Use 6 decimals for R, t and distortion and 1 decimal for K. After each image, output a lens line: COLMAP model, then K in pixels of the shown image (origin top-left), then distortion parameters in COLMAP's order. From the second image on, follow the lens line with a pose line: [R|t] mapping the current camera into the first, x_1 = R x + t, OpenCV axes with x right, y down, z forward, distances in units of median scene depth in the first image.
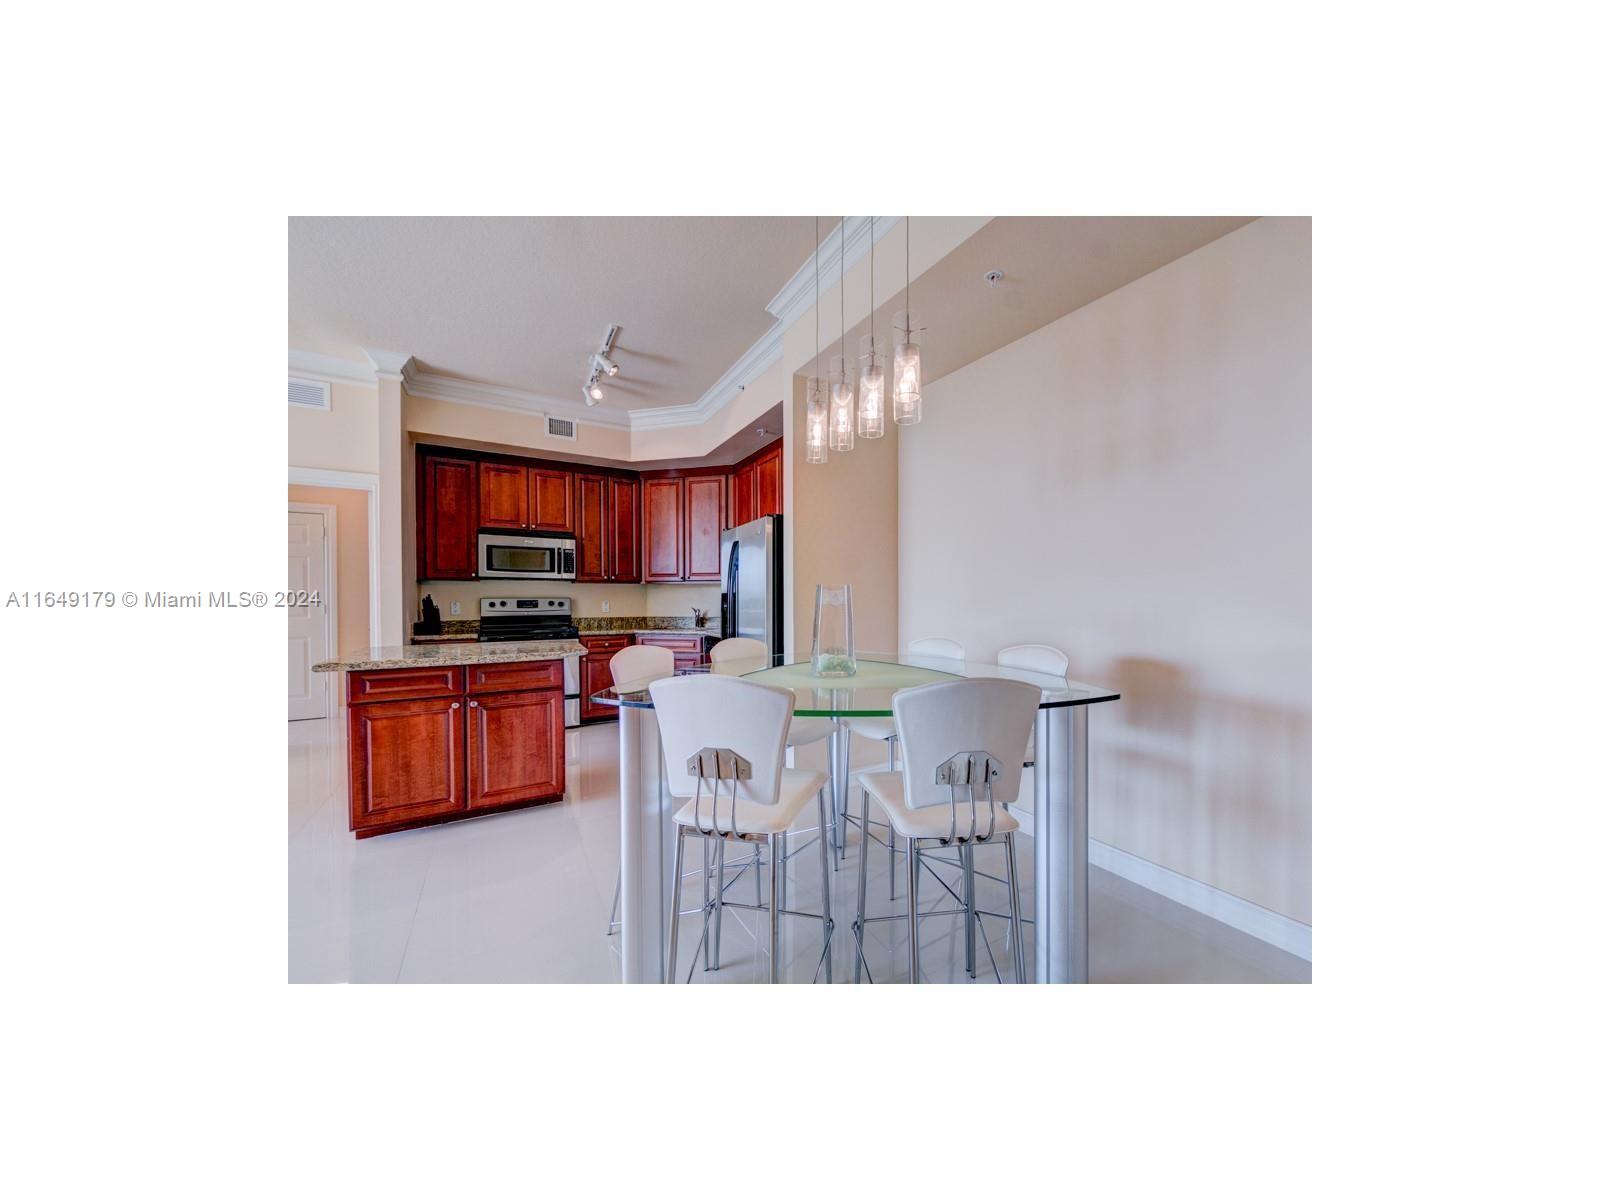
lens RADIAL K [[528.8, 0, 837.9], [0, 528.8, 607.4], [0, 0, 1]] dist [0.001030, -0.000100]
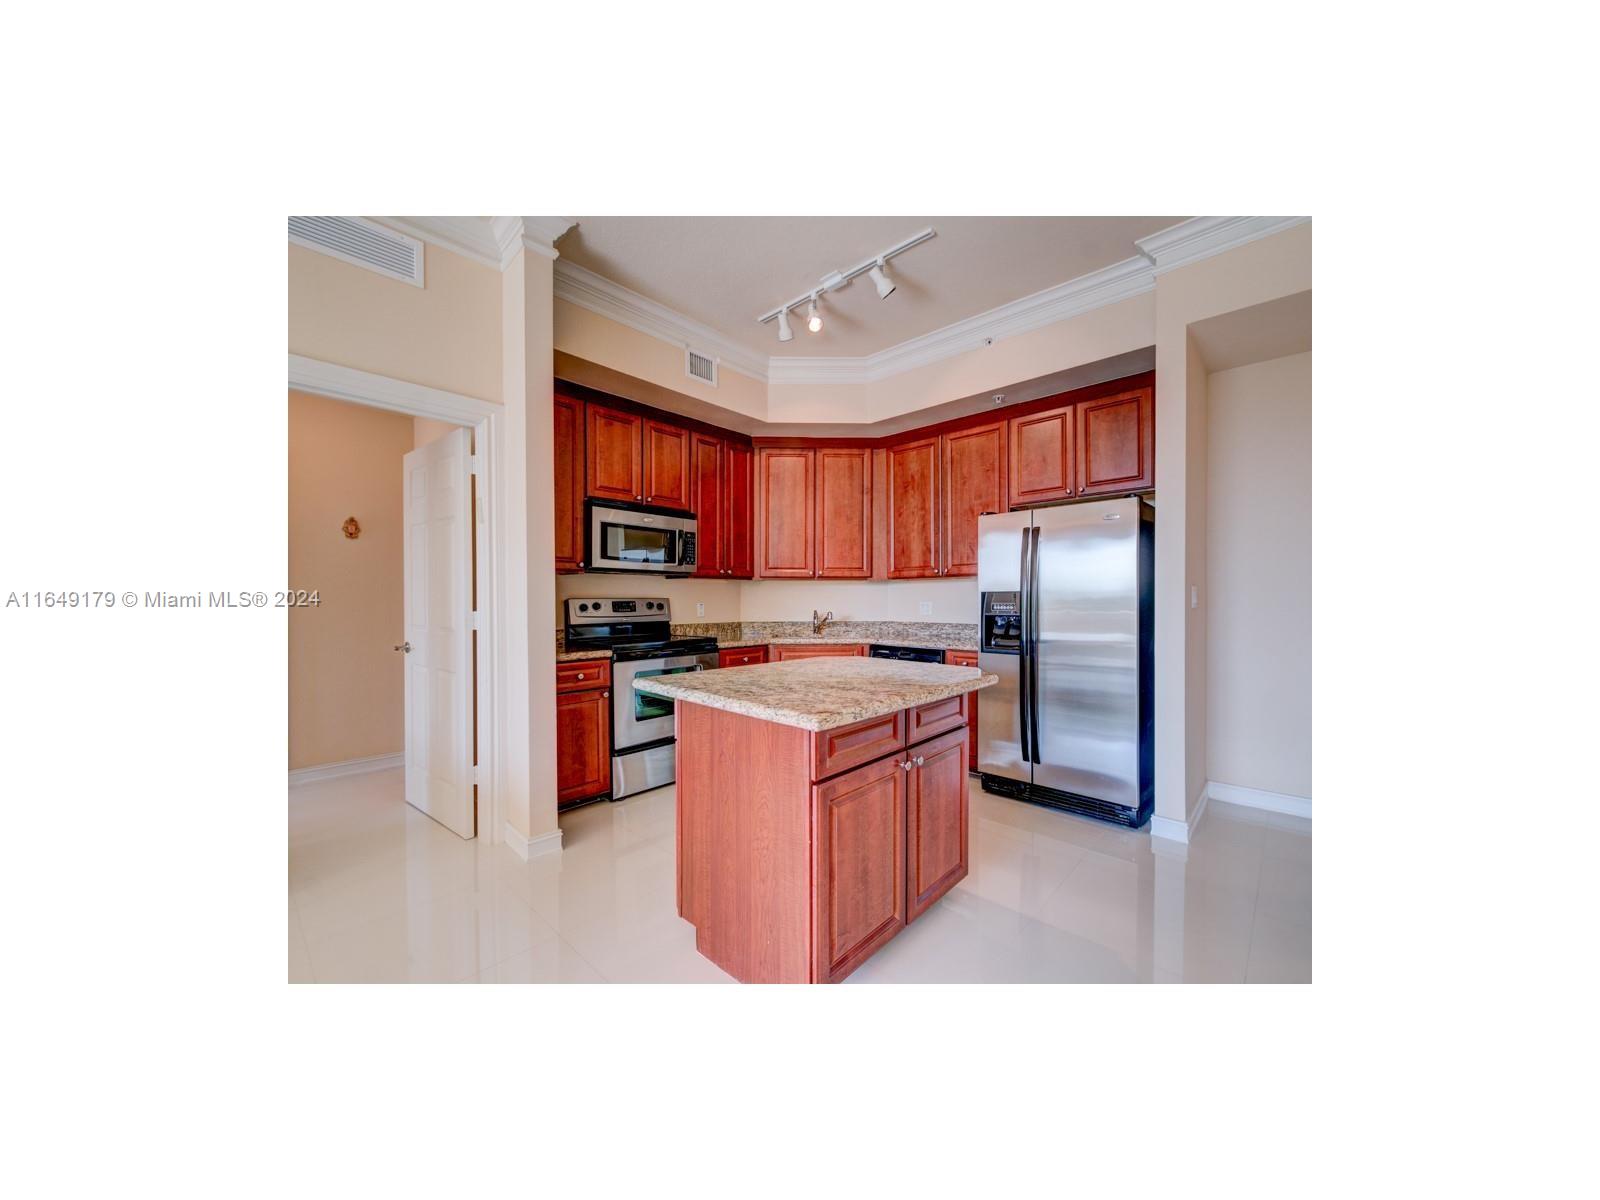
lens RADIAL K [[528.8, 0, 813.9], [0, 528.8, 605.4], [0, 0, 1]] dist [0.001030, -0.000100]
pose [[0.962835, -0.004430, 0.270054, -0.582379], [0.005387, 0.999982, -0.002800, -0.004760], [-0.270037, 0.004151, 0.962841, 0.252723]]
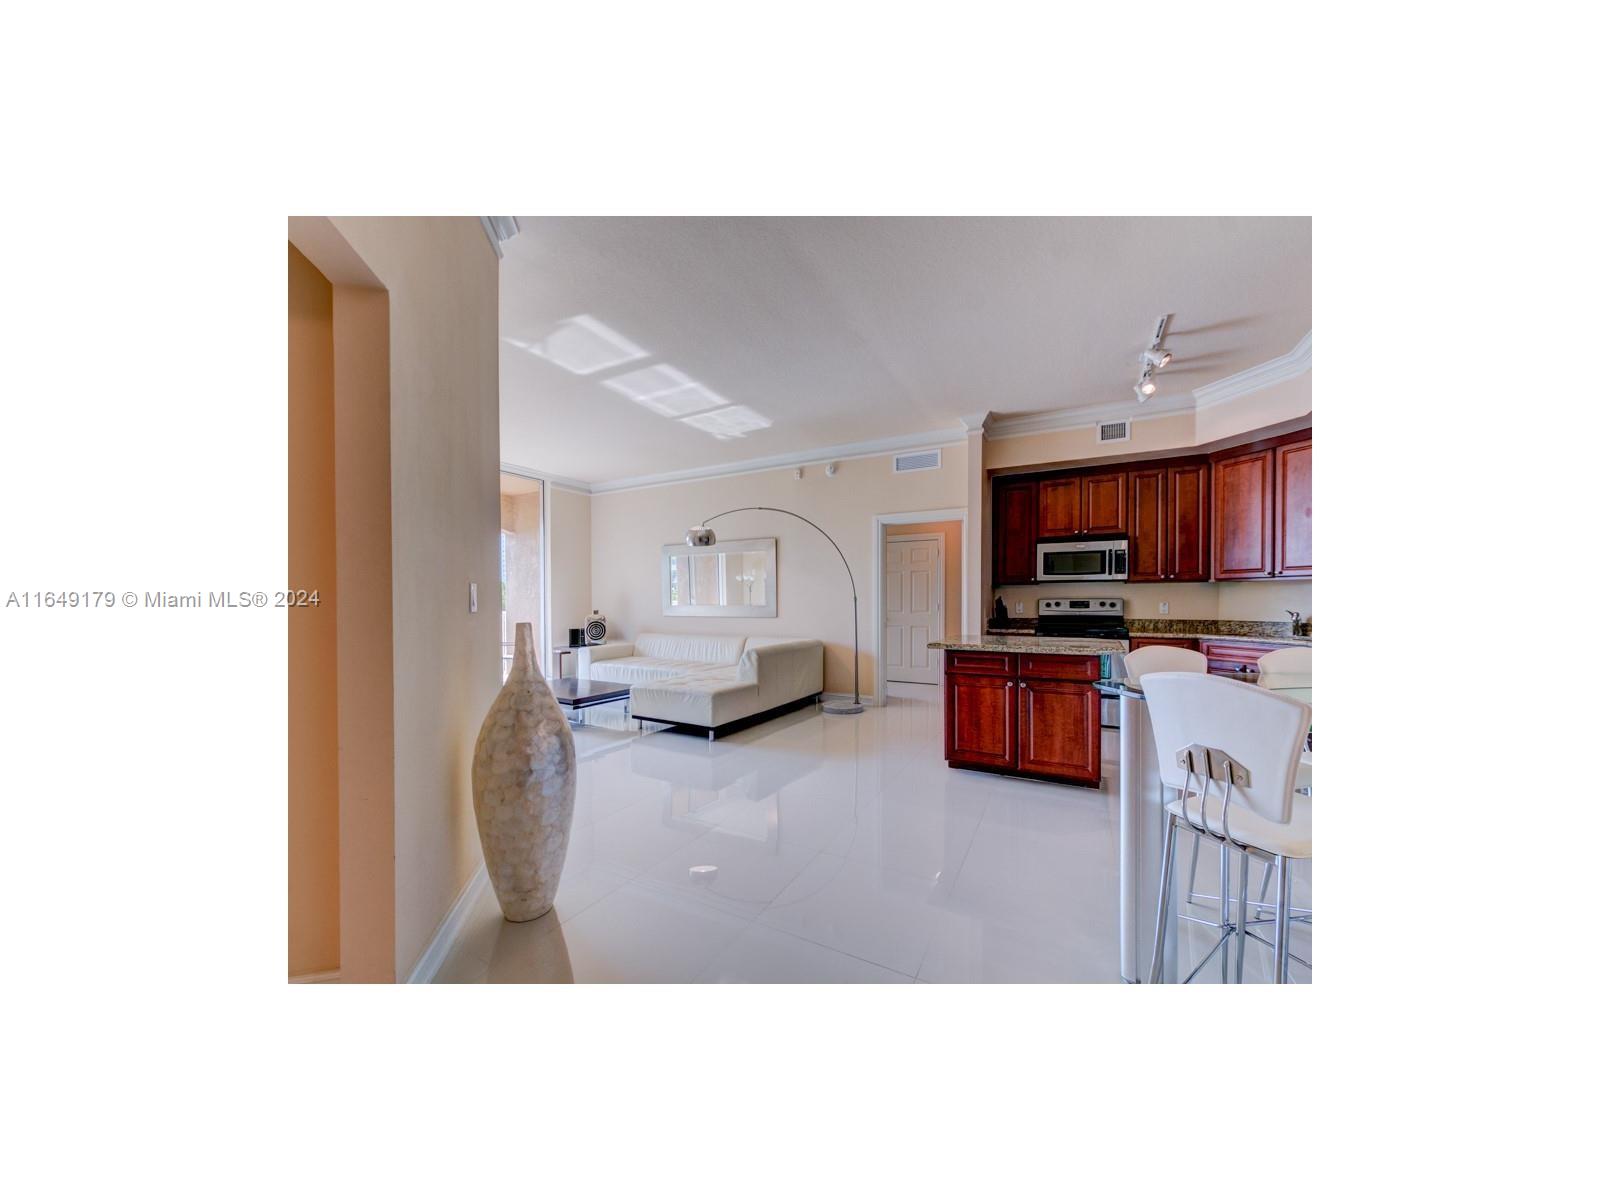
lens RADIAL K [[528.8, 0, 769.1], [0, 528.8, 605.0], [0, 0, 1]] dist [0.001030, -0.000100]
pose [[0.465921, 0.007293, -0.884796, 0.073396], [-0.011791, 0.999928, 0.002033, 0.000166], [0.884748, 0.009485, 0.465974, -0.059319]]
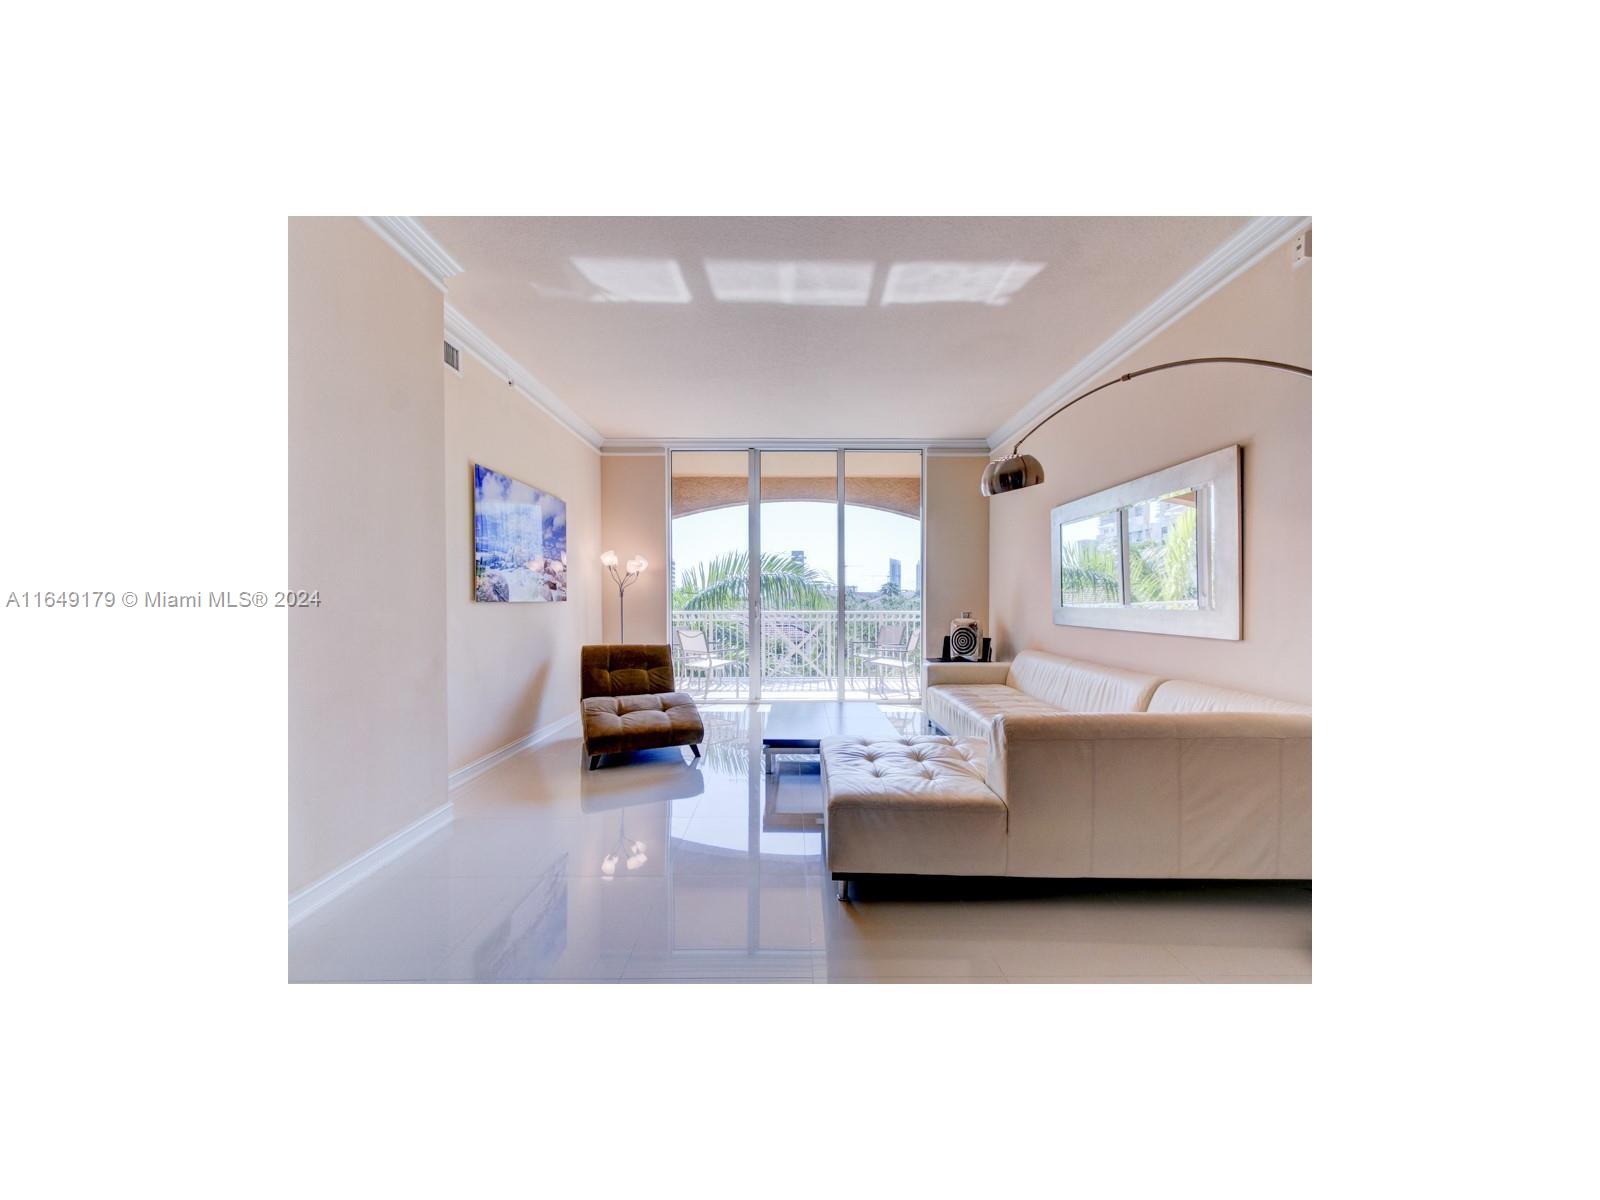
lens RADIAL K [[528.8, 0, 798.0], [0, 528.8, 603.9], [0, 0, 1]] dist [0.001030, -0.000100]
pose [[-0.516204, 0.007404, -0.856434, -0.442371], [-0.011927, 0.999804, 0.015832, -0.007200], [0.856383, 0.018388, -0.516014, 0.512866]]
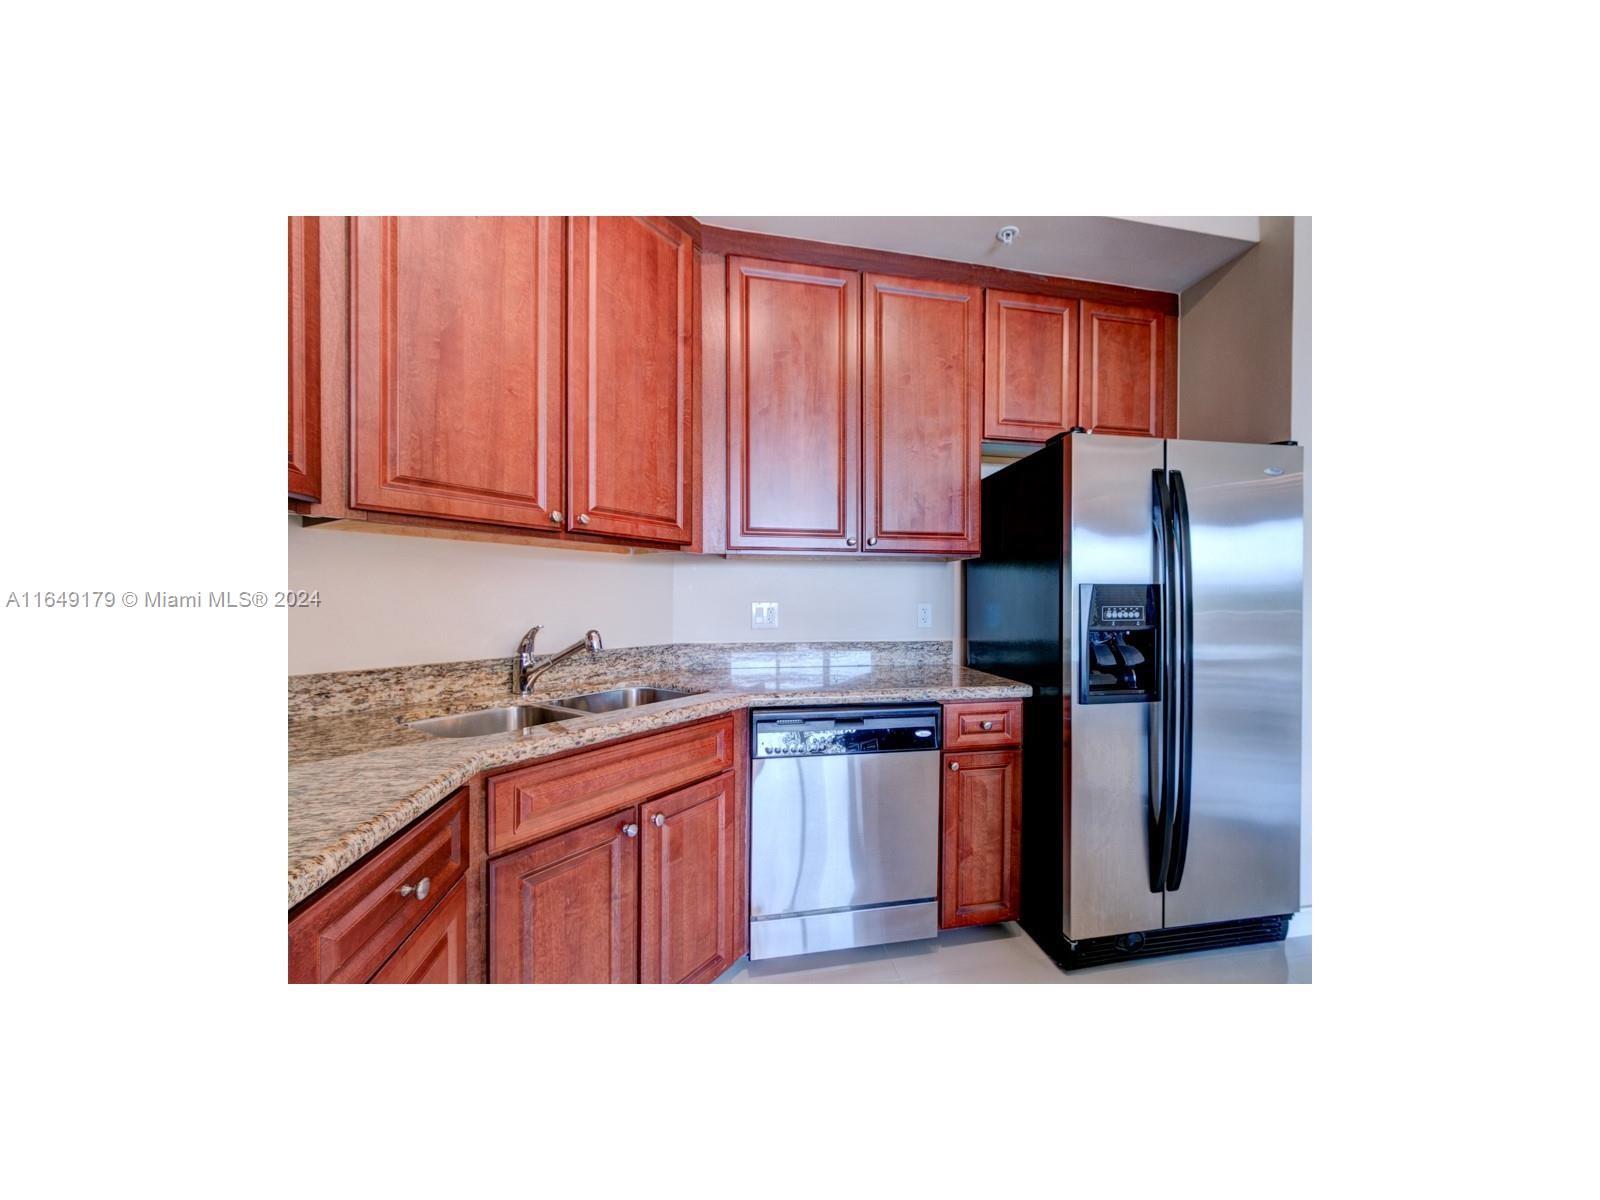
lens RADIAL K [[528.8, 0, 814.9], [0, 528.8, 607.5], [0, 0, 1]] dist [0.001030, -0.000100]
pose [[0.353247, -0.013309, 0.935435, -0.571363], [0.011003, 0.999889, 0.010071, -0.012586], [-0.935465, 0.006735, 0.353354, 0.893590]]
